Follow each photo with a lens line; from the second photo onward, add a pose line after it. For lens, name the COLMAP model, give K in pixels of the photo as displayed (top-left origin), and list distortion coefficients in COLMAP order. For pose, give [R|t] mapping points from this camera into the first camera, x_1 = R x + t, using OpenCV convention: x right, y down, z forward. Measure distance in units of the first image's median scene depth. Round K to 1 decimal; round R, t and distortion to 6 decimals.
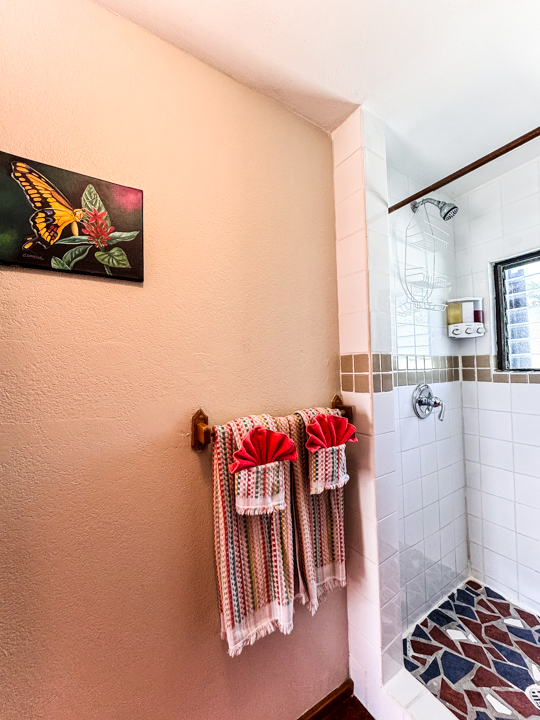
lens RADIAL K [[288.1, 0, 270.0], [0, 288.1, 360.0], [0, 0, 1]] dist [0.000459, 0.000014]
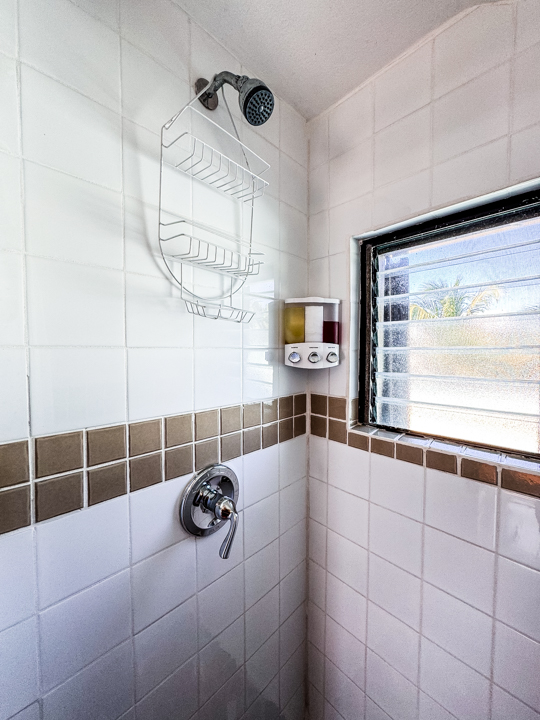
lens RADIAL K [[285.9, 0, 270.0], [0, 285.9, 360.0], [0, 0, 1]] dist [0.000660, 0.000030]
pose [[0.978986, 0.024487, 0.202451, 0.487005], [-0.036293, 0.997837, 0.054811, -0.122145], [-0.200670, -0.061007, 0.977757, 0.463189]]
